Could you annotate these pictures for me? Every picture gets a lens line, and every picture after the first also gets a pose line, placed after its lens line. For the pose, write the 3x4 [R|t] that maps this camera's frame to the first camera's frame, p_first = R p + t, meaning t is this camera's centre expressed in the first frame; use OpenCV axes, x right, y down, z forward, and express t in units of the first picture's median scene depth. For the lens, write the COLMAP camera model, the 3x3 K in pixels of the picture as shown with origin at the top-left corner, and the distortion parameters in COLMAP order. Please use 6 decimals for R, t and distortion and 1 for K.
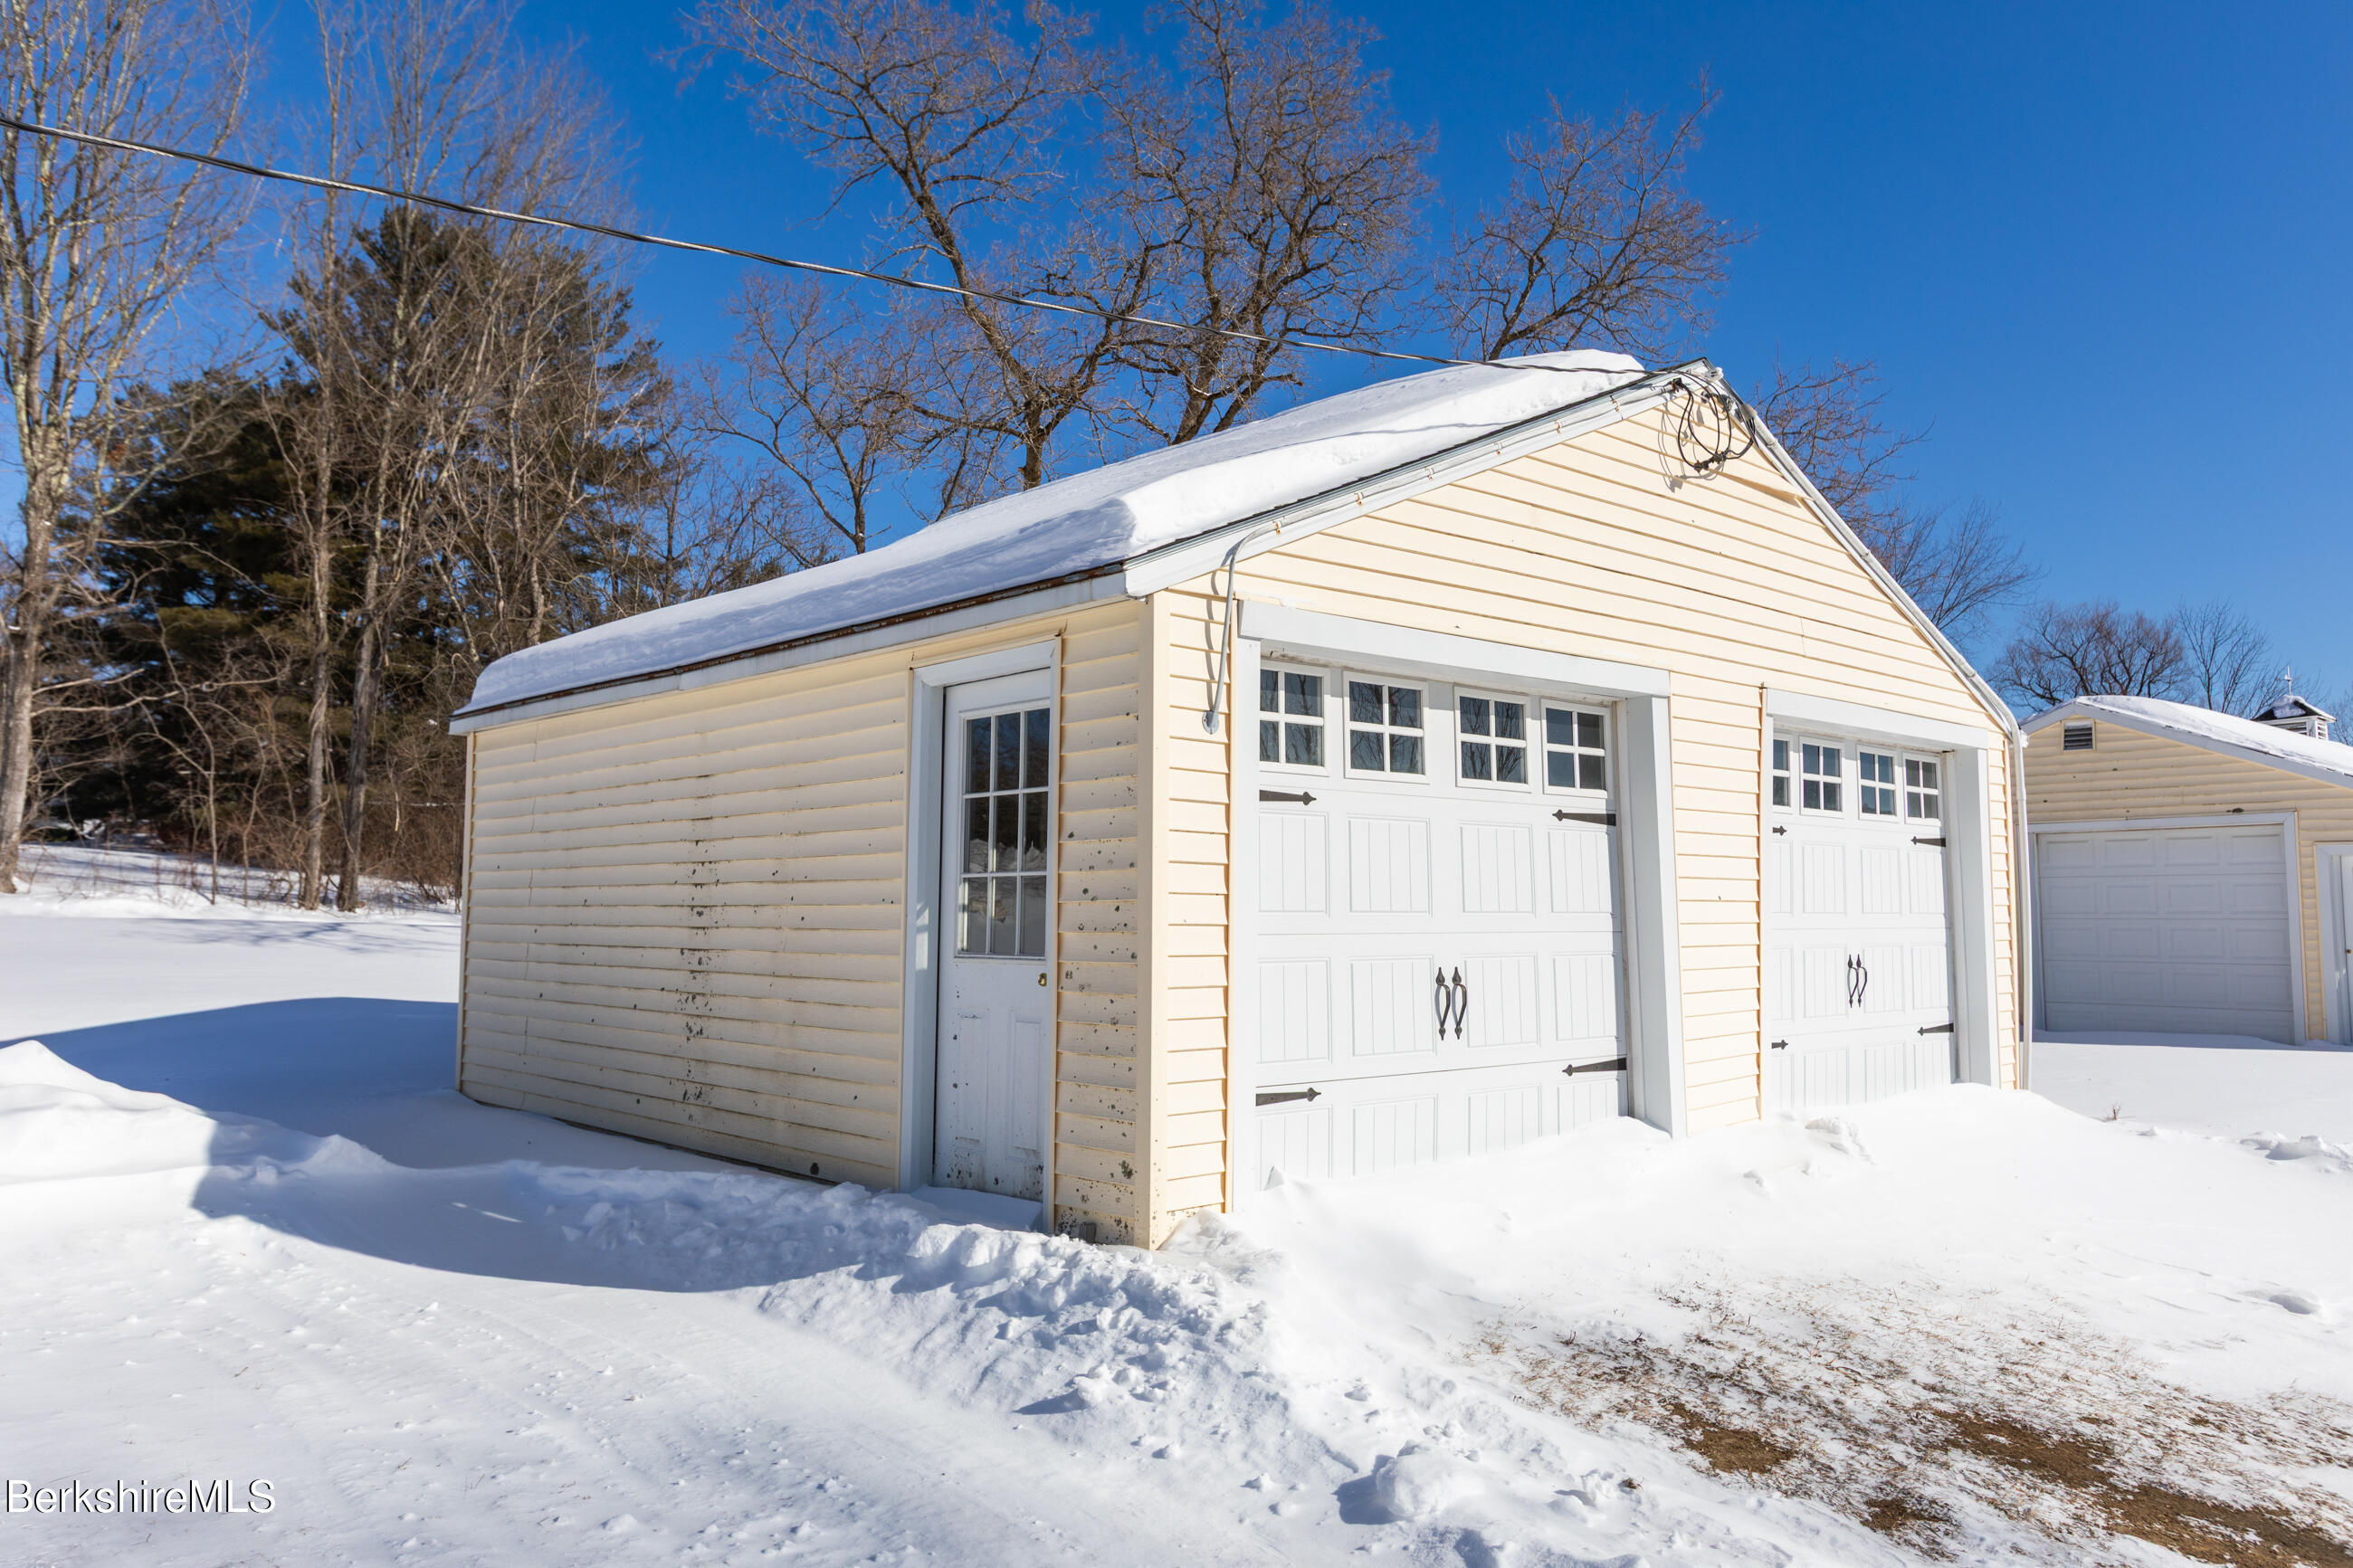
lens RADIAL K [[1883.3, 0, 1176.5], [0, 1883.3, 784.0], [0, 0, 1]] dist [0.002430, 0.001181]
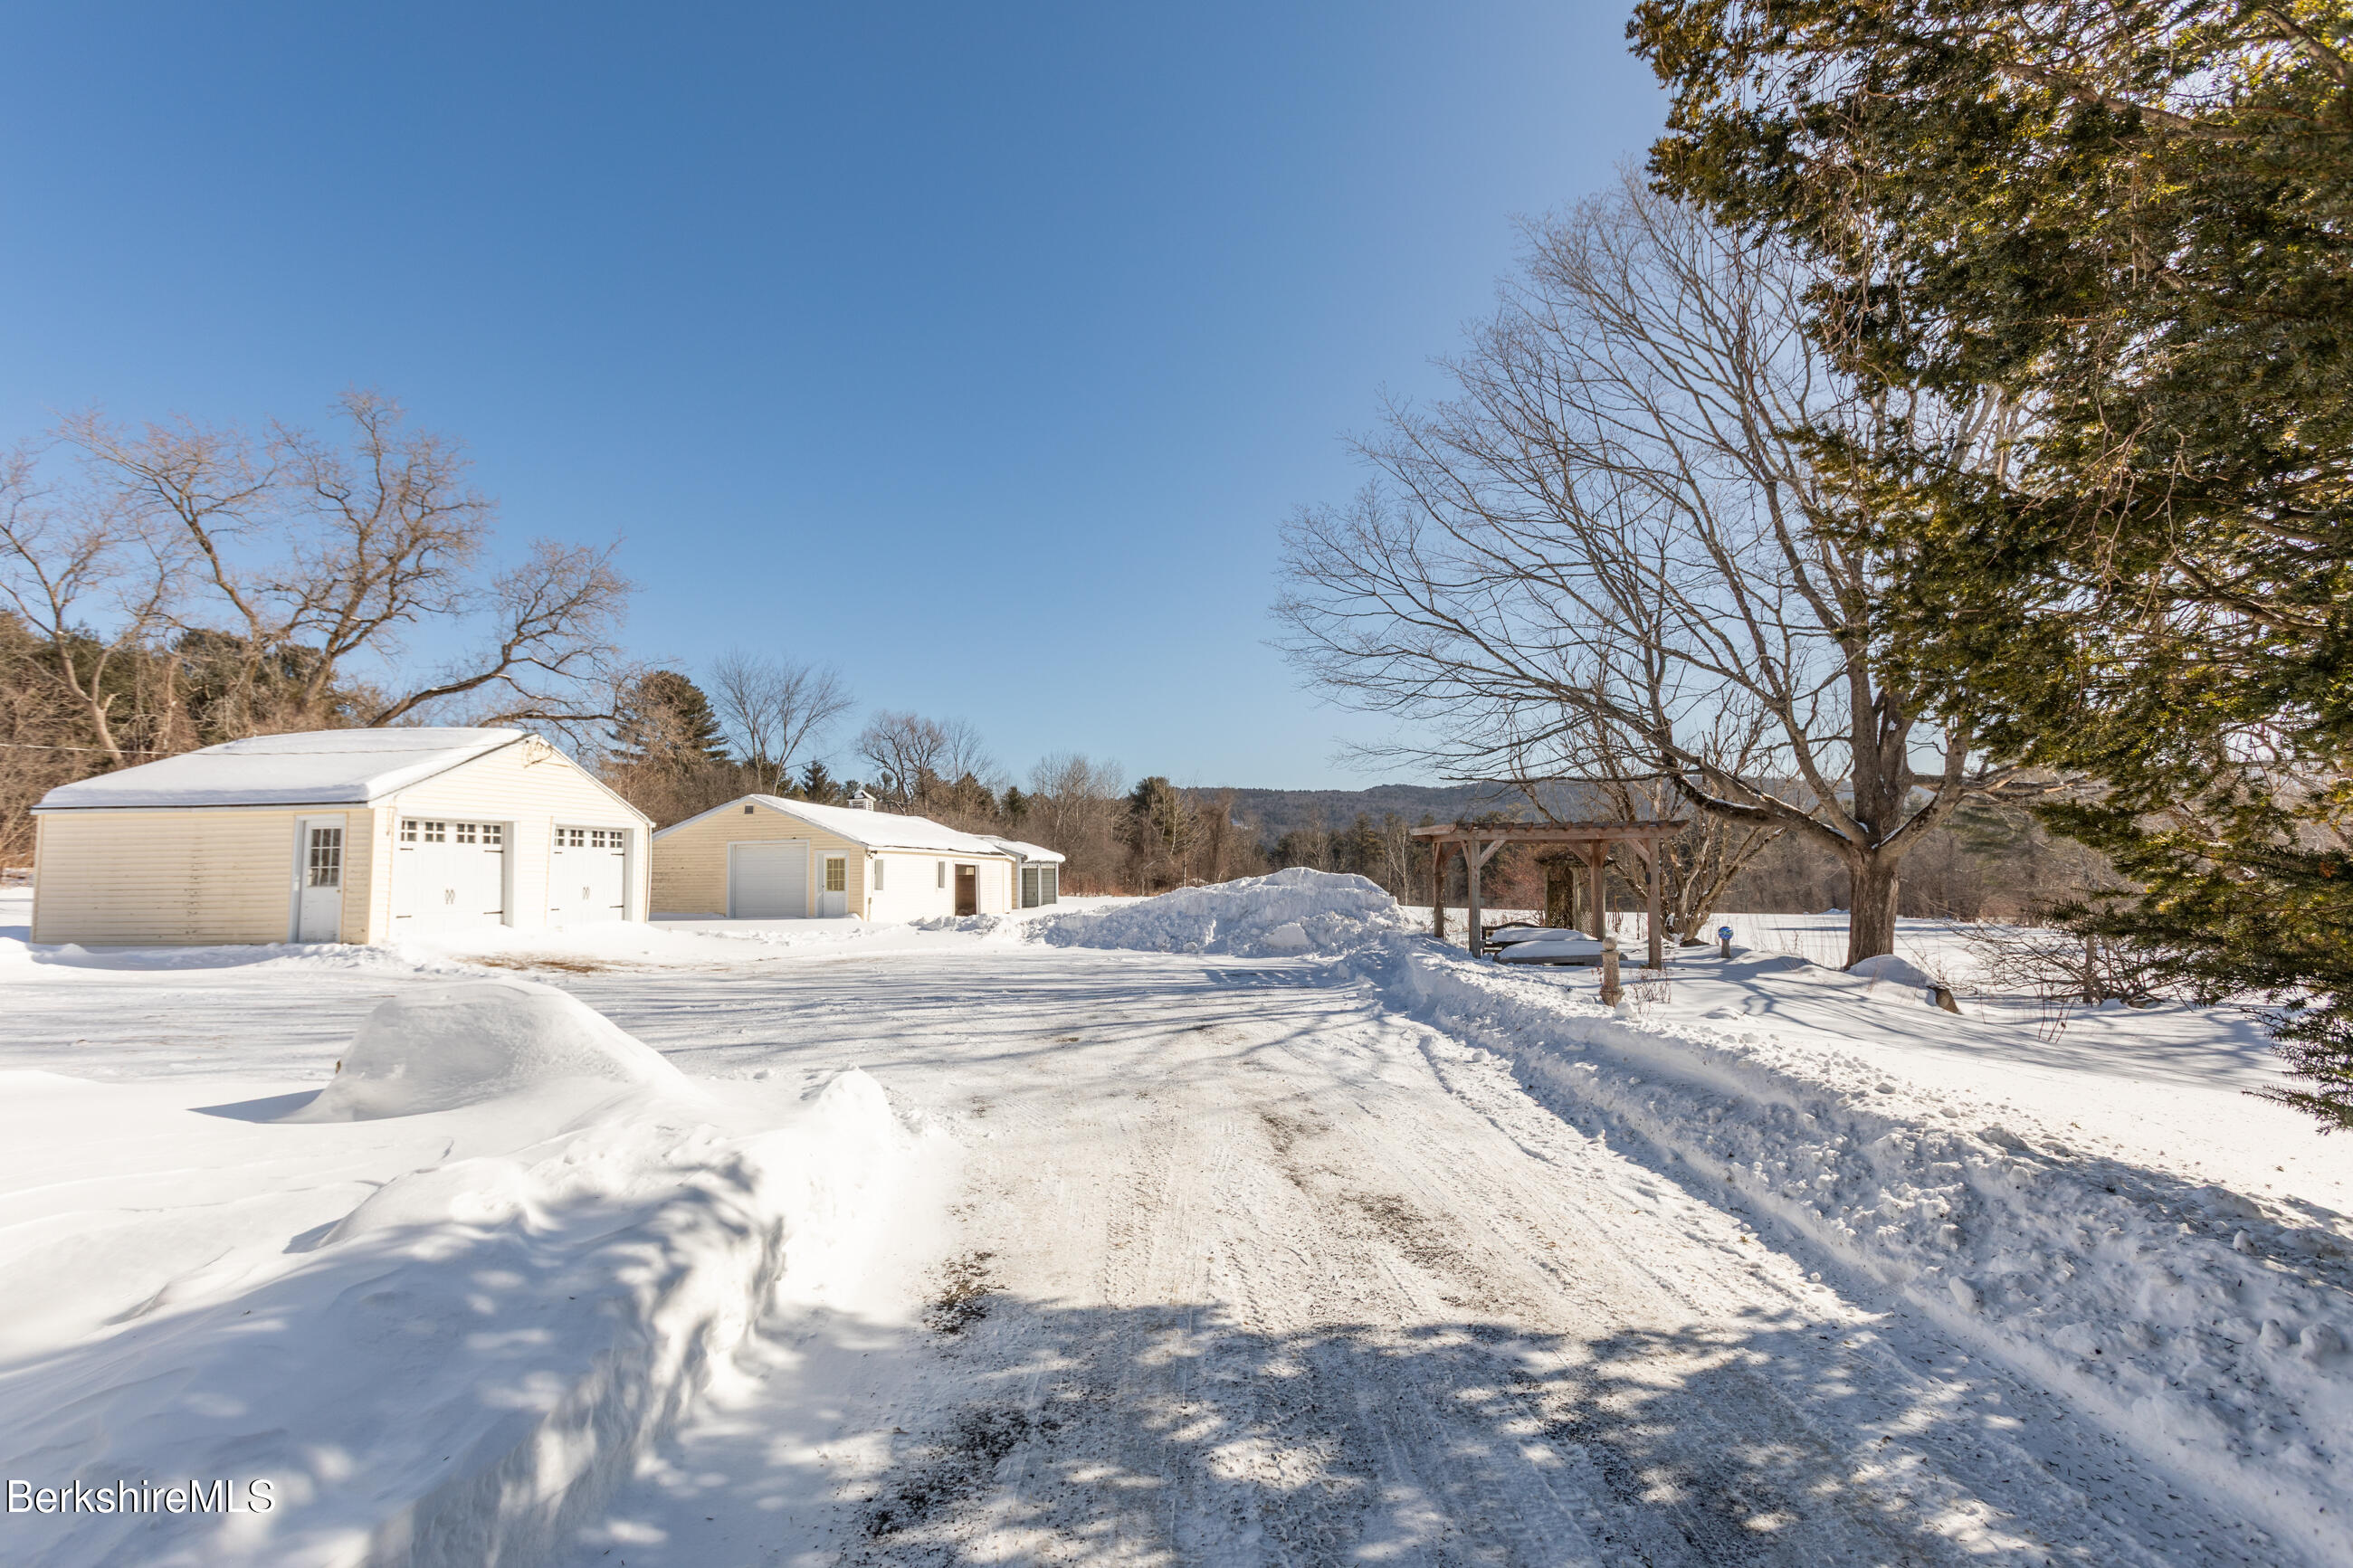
lens RADIAL K [[1184.7, 0, 1176.5], [0, 1184.7, 784.0], [0, 0, 1]] dist [-0.002433, 0.015481]
pose [[0.800330, 0.034269, 0.598580, -0.145081], [-0.028291, 0.999412, -0.019391, -0.123790], [-0.598892, -0.001415, 0.800828, -1.995389]]
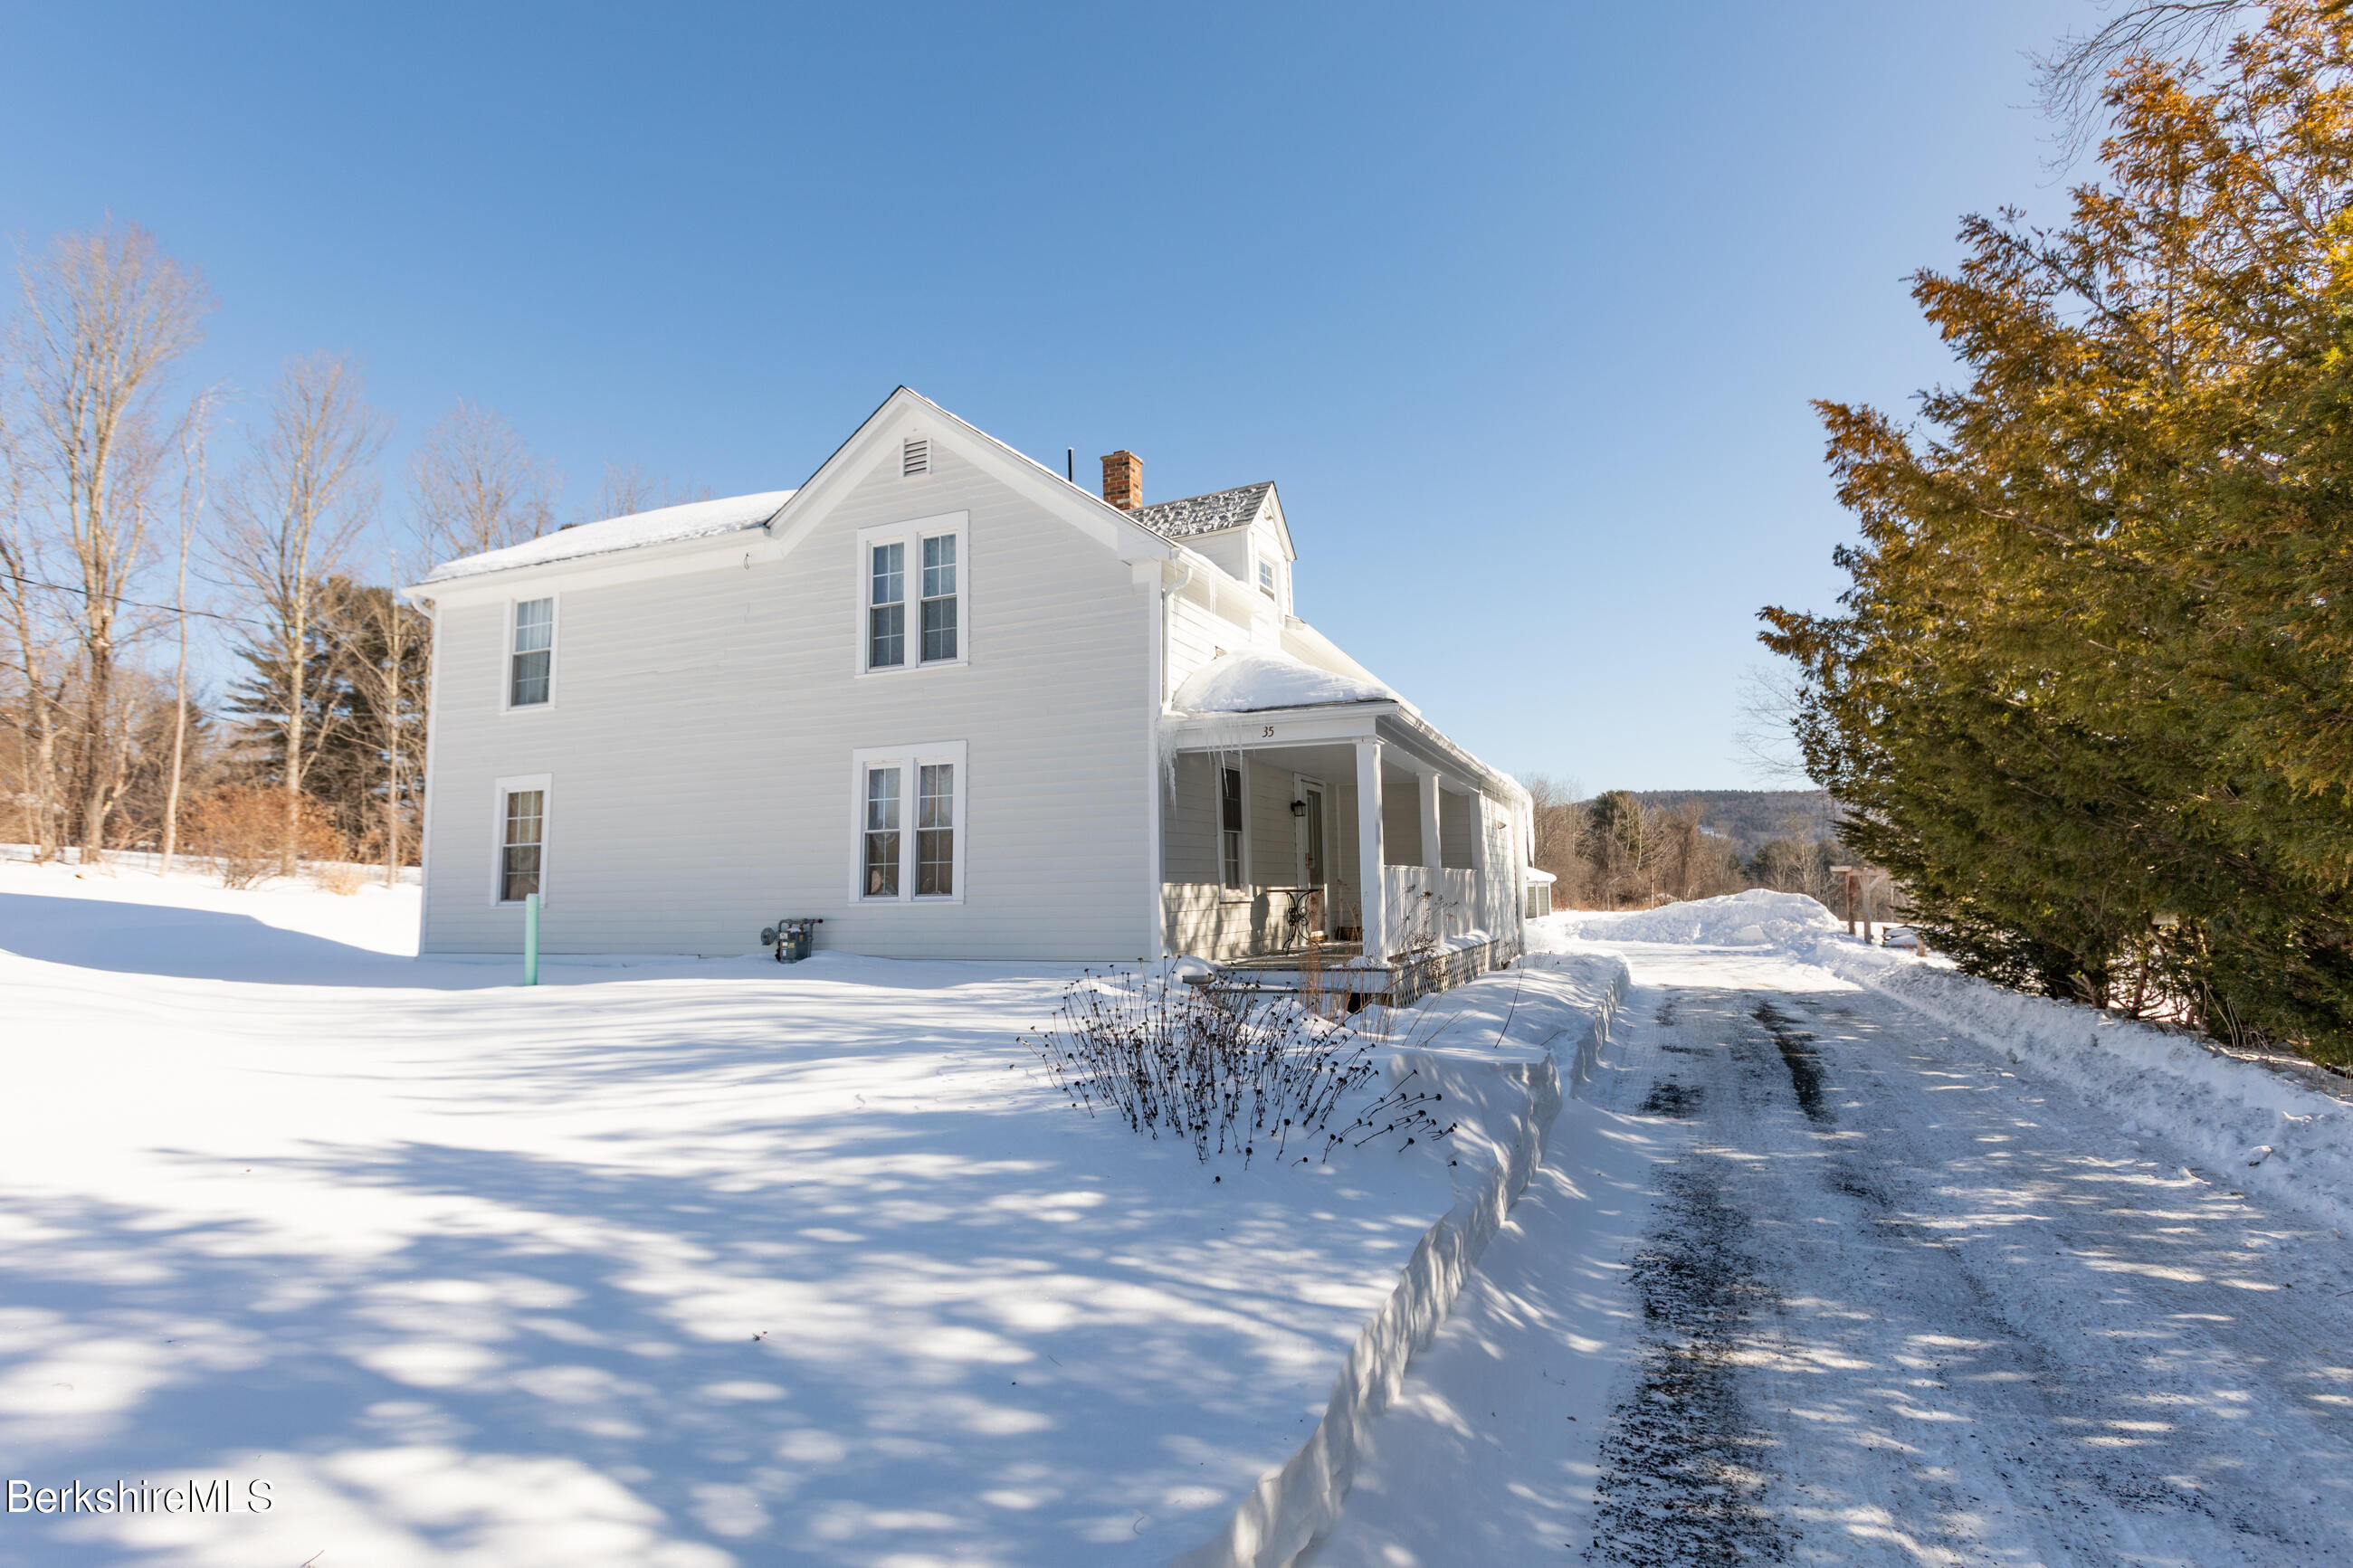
lens RADIAL K [[1201.2, 0, 1182.4], [0, 1201.2, 782.2], [0, 0, 1]] dist [-0.003632, 0.000196]
pose [[0.960325, 0.014211, 0.278523, -1.534646], [-0.007570, 0.999661, -0.024903, -0.262993], [-0.278782, 0.021807, 0.960107, -3.628806]]
